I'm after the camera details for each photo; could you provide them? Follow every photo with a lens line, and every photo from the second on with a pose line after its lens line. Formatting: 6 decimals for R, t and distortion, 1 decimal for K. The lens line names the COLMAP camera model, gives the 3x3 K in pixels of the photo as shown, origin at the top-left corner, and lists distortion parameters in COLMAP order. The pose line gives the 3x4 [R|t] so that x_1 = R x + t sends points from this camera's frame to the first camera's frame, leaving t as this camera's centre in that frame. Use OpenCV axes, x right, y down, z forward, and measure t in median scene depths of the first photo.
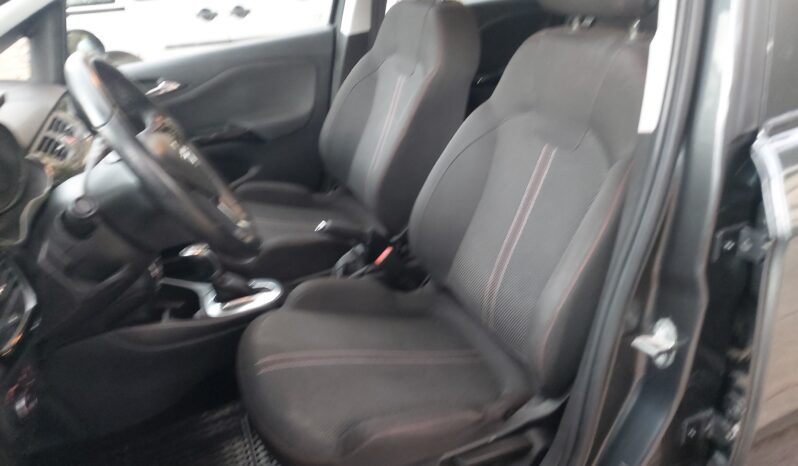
lens RADIAL K [[566.3, 0, 415.7], [0, 566.3, 234.2], [0, 0, 1]] dist [0.081176, -0.141064]
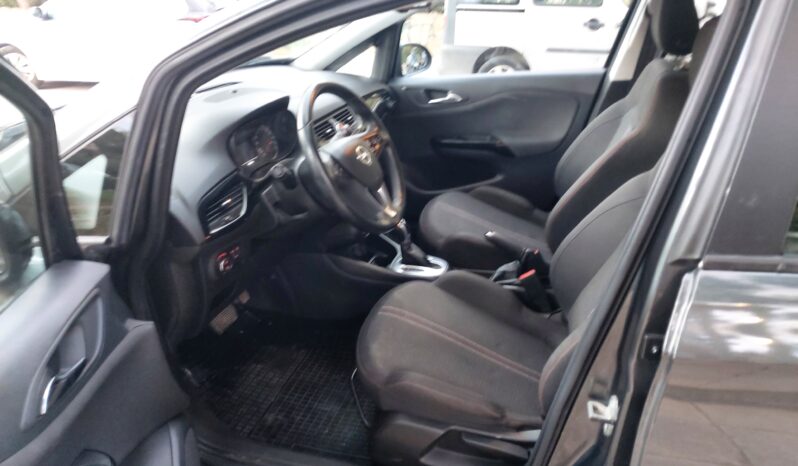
lens RADIAL K [[543.6, 0, 413.9], [0, 543.6, 240.7], [0, 0, 1]] dist [0.126221, -0.155627]
pose [[0.792593, 0.322432, -0.517527, 0.325465], [-0.317301, 0.942879, 0.101491, -0.070037], [0.520689, 0.083771, 0.849627, -0.095137]]
